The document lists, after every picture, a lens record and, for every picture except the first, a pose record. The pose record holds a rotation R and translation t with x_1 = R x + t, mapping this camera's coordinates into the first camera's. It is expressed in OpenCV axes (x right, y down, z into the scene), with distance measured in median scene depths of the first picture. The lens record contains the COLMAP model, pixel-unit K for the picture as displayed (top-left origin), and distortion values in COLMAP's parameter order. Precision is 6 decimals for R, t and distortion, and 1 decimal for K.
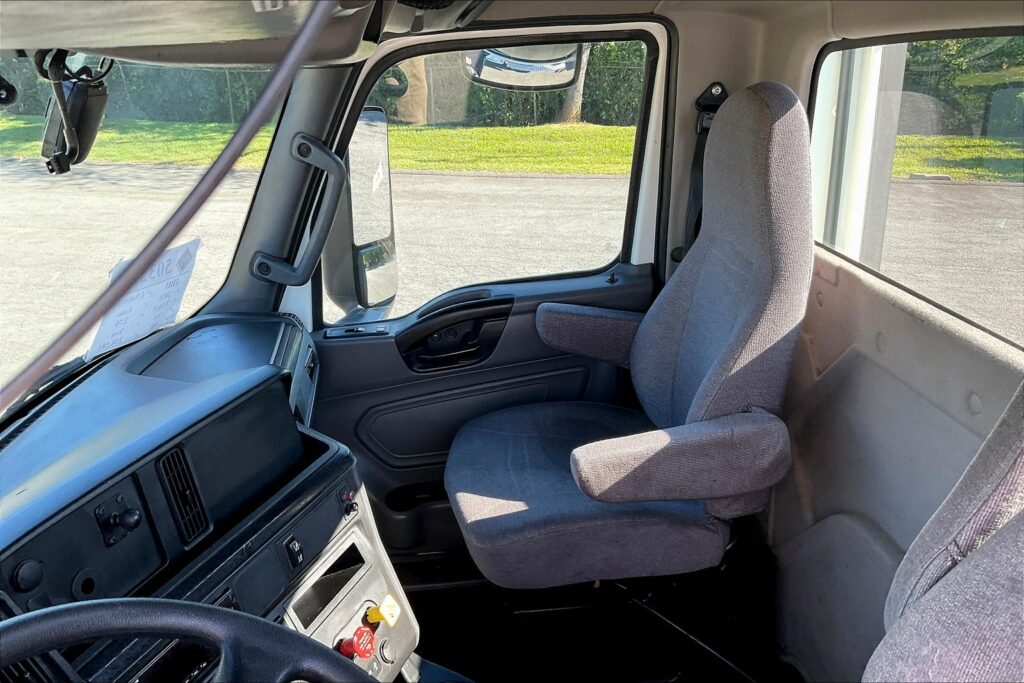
lens RADIAL K [[849.7, 0, 507.1], [0, 849.7, 342.8], [0, 0, 1]] dist [0.097283, -0.169412]
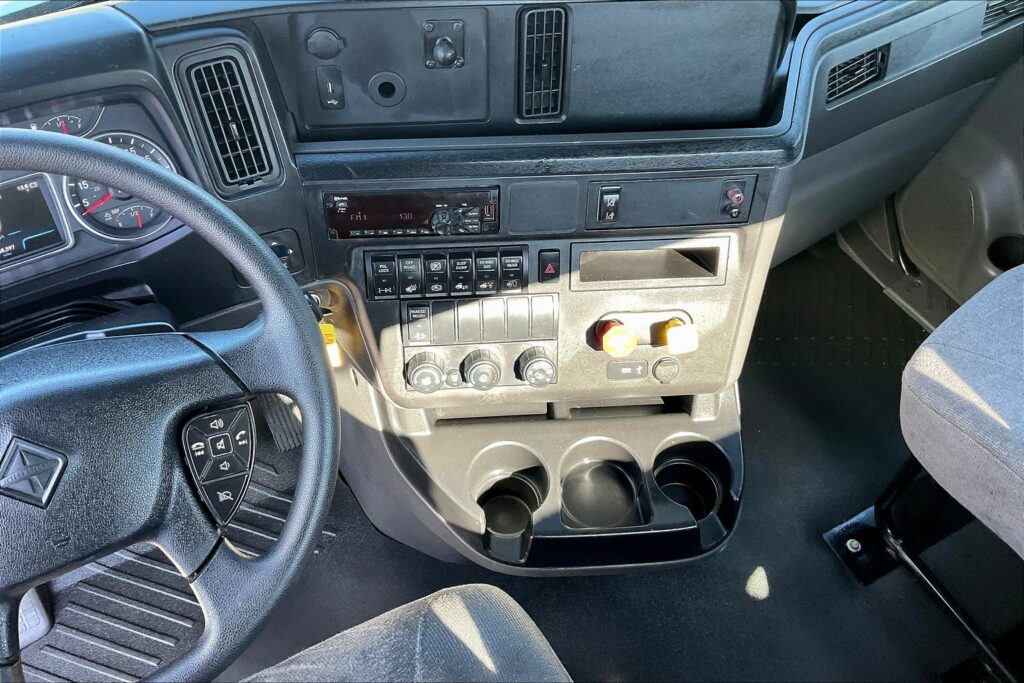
lens RADIAL K [[838.6, 0, 514.3], [0, 838.6, 345.1], [0, 0, 1]] dist [0.093080, -0.161195]
pose [[0.415946, 0.743210, -0.524049, 0.206370], [-0.339249, 0.661479, 0.668847, -0.153753], [0.843741, -0.100421, 0.527273, 0.417570]]
